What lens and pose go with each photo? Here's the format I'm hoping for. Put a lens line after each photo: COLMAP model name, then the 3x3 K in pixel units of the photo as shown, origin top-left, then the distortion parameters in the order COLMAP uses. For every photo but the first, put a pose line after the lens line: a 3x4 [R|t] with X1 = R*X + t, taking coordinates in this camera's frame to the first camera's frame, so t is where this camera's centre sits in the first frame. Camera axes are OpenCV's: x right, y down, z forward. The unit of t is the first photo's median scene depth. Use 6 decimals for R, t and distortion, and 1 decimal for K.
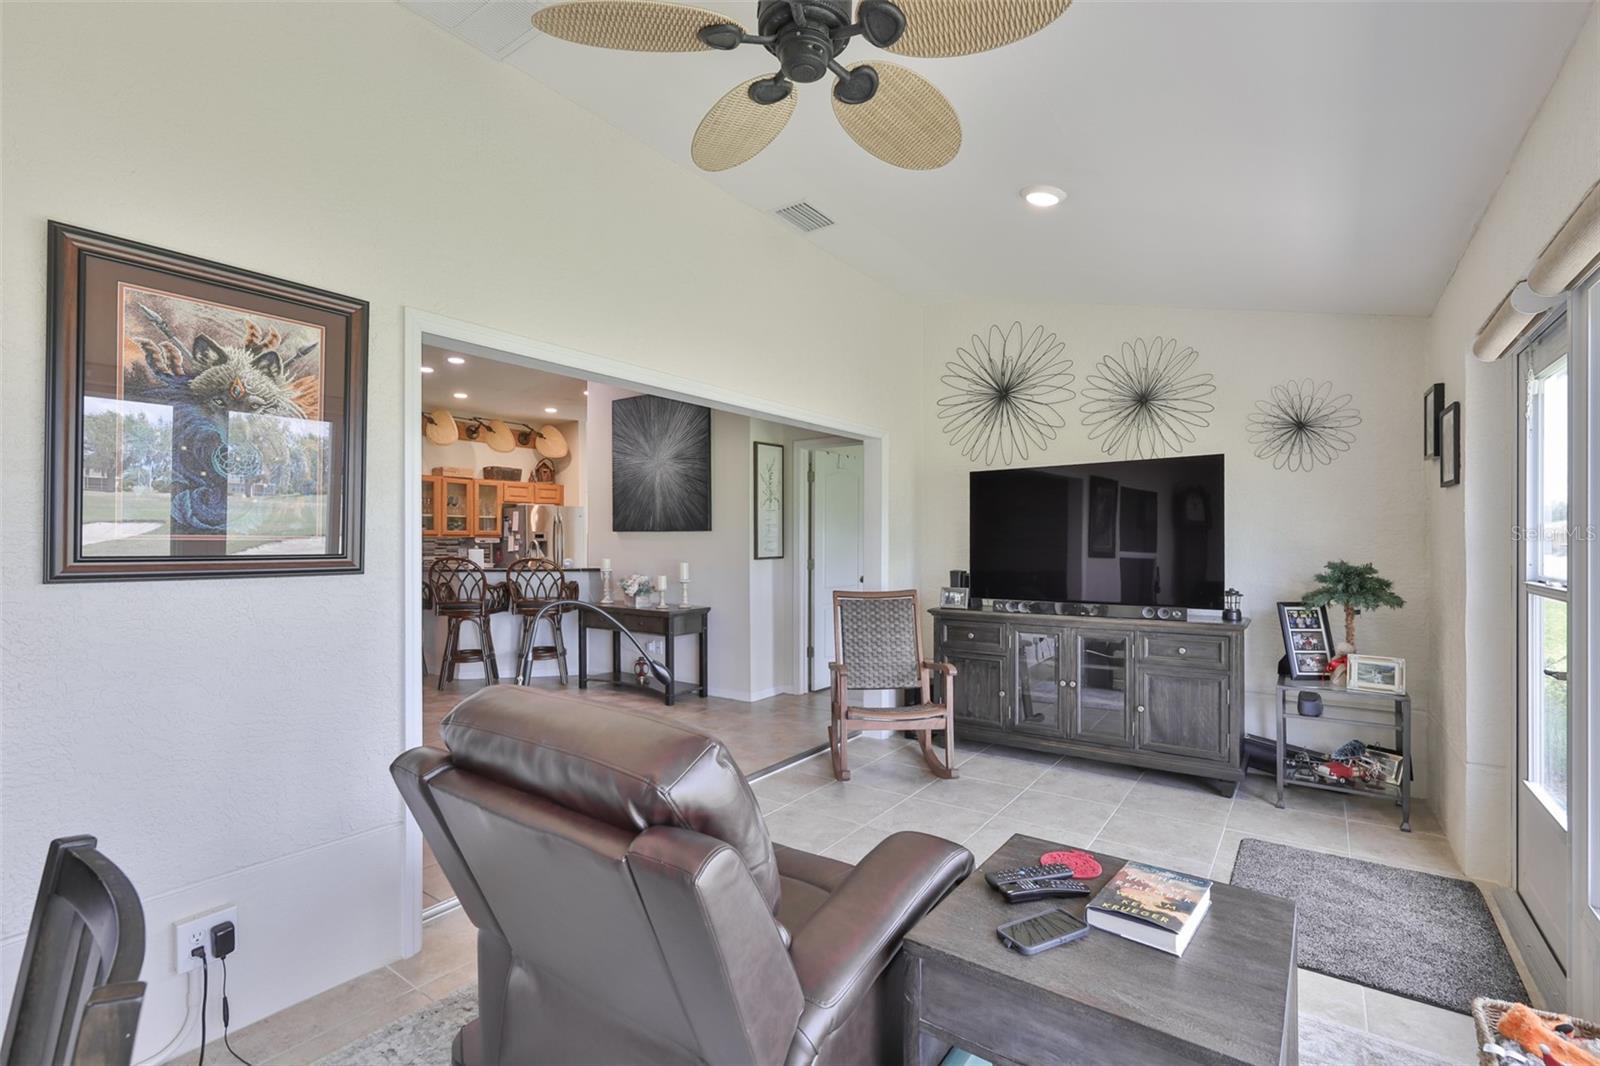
lens RADIAL K [[717.2, 0, 803.1], [0, 717.2, 535.6], [0, 0, 1]] dist [0.000010, 0.000015]
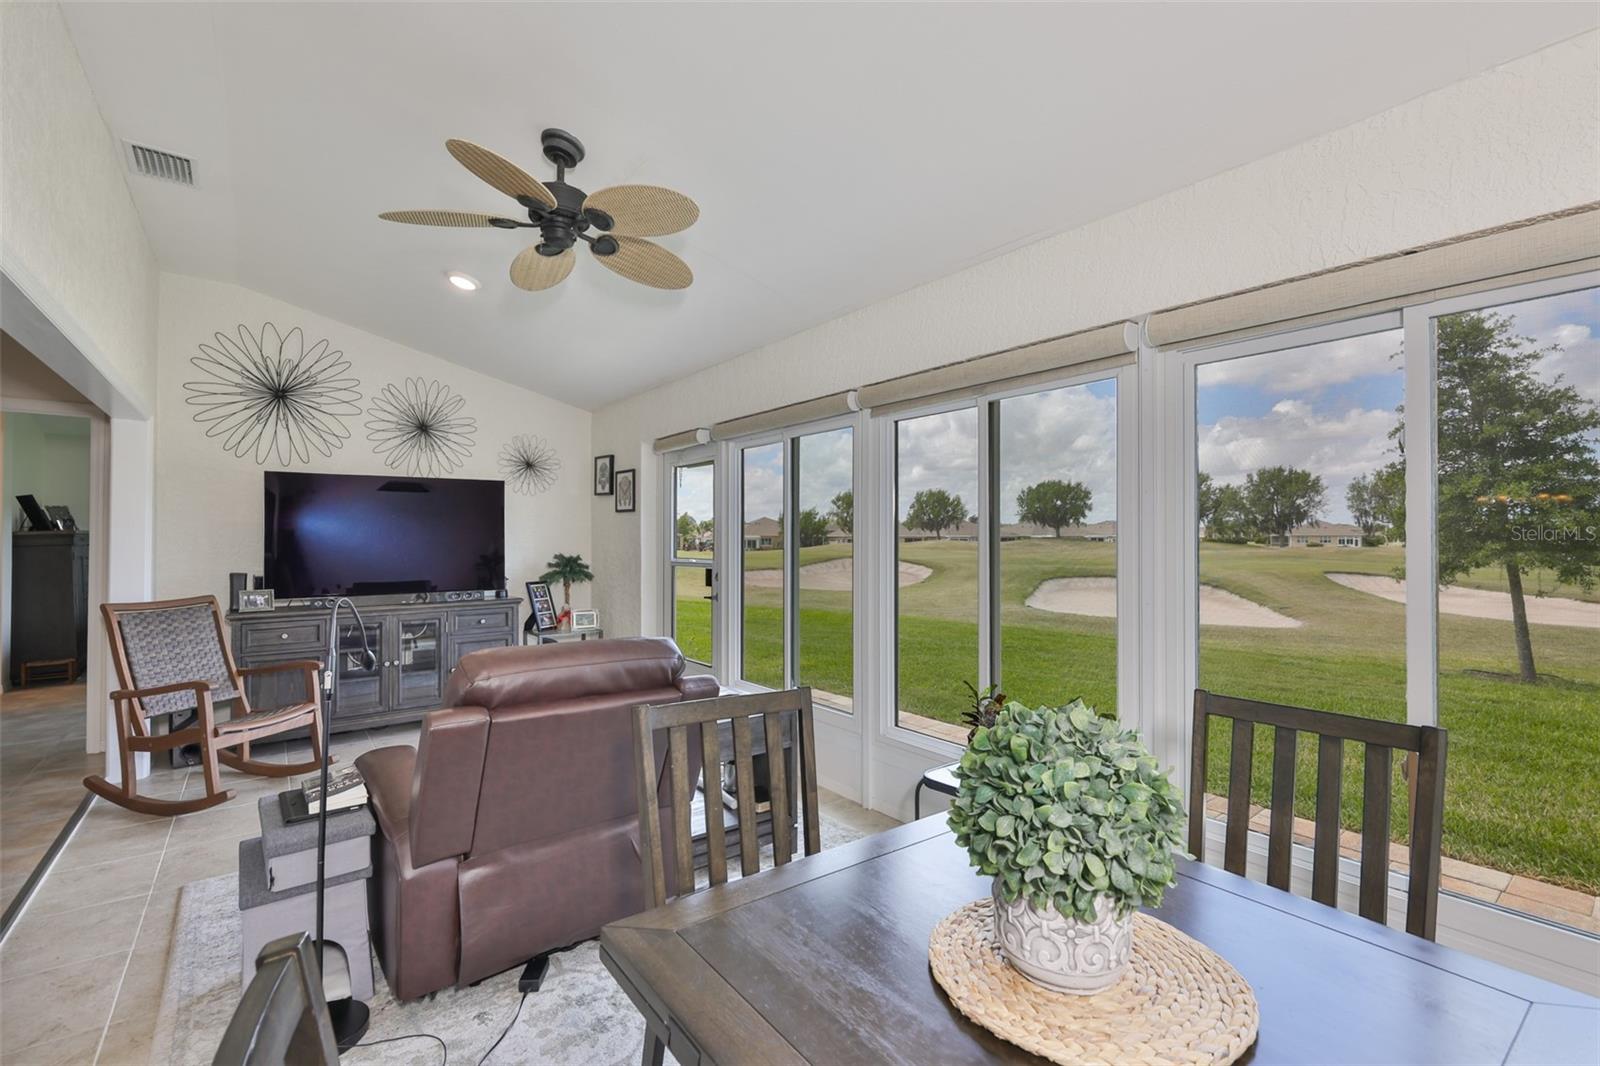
lens RADIAL K [[695.2, 0, 806.7], [0, 695.2, 532.6], [0, 0, 1]] dist [-0.000986, -0.000330]
pose [[0.282222, 0.010596, 0.959291, -0.357653], [-0.006864, 0.999936, -0.009025, -0.001315], [-0.959325, -0.004038, 0.282276, 0.017776]]
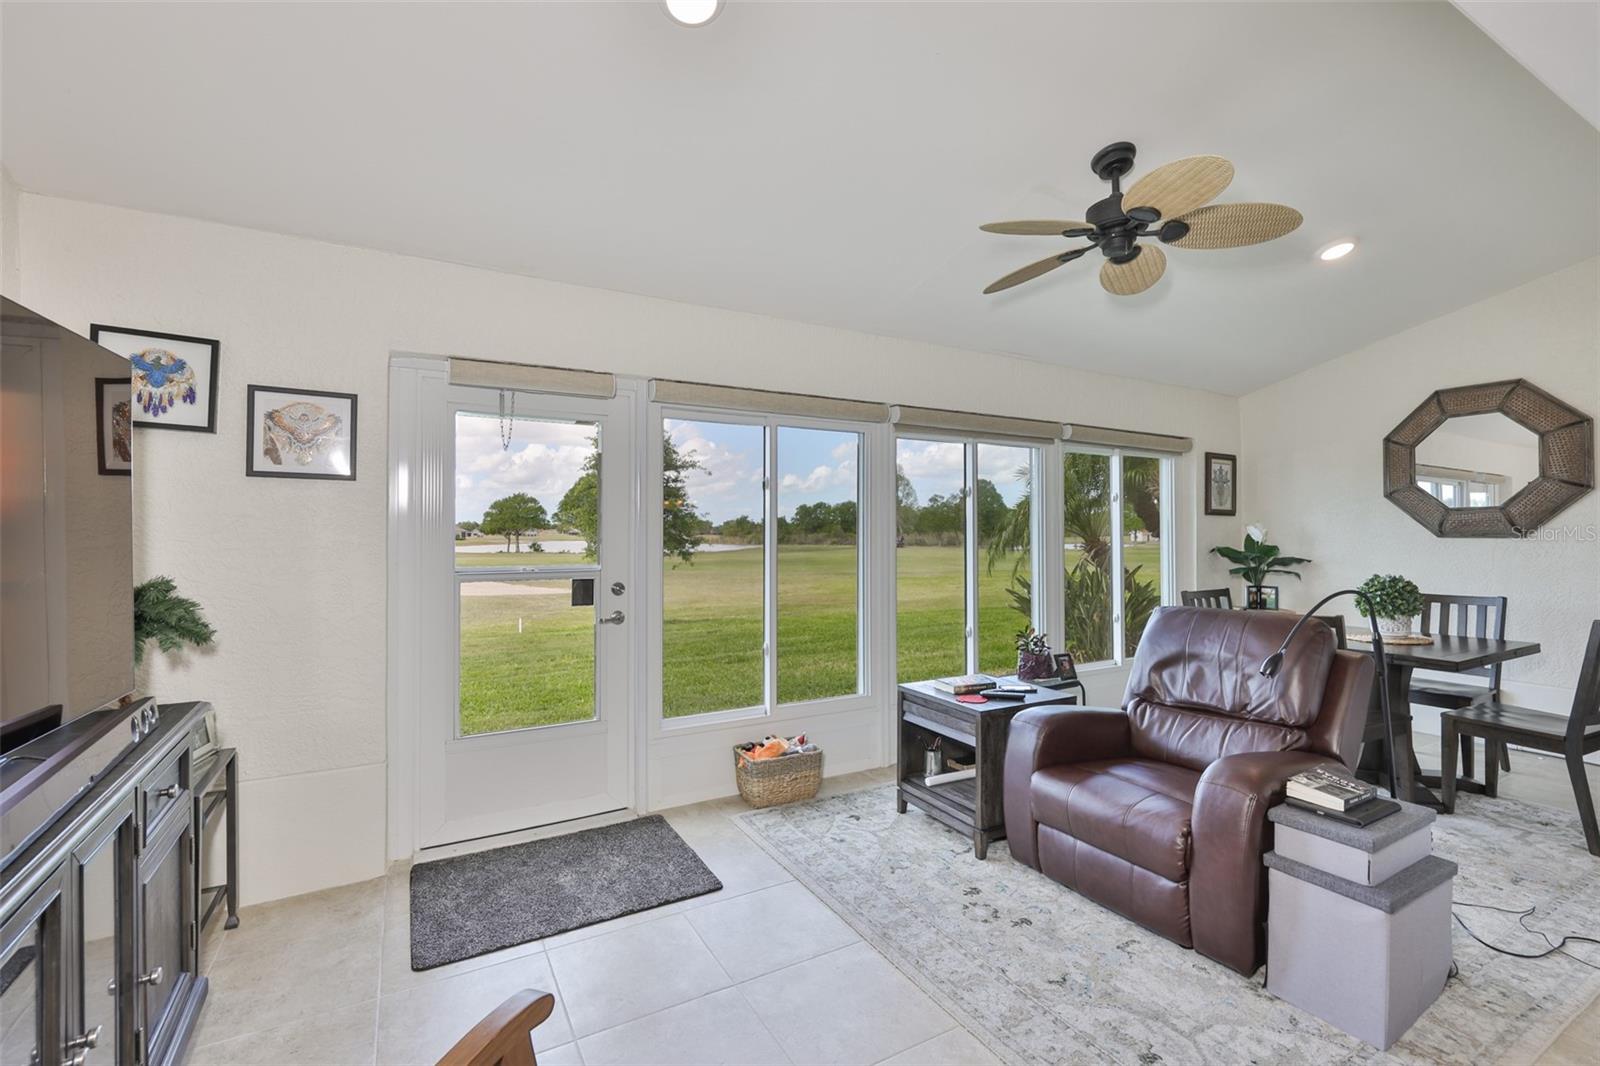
lens RADIAL K [[690.5, 0, 797.6], [0, 690.5, 532.1], [0, 0, 1]] dist [0.001250, -0.000209]
pose [[-0.907212, 0.004012, 0.420654, 0.008702], [0.000393, 0.999962, -0.008691, 0.000961], [-0.420673, -0.007719, -0.907179, 0.774033]]
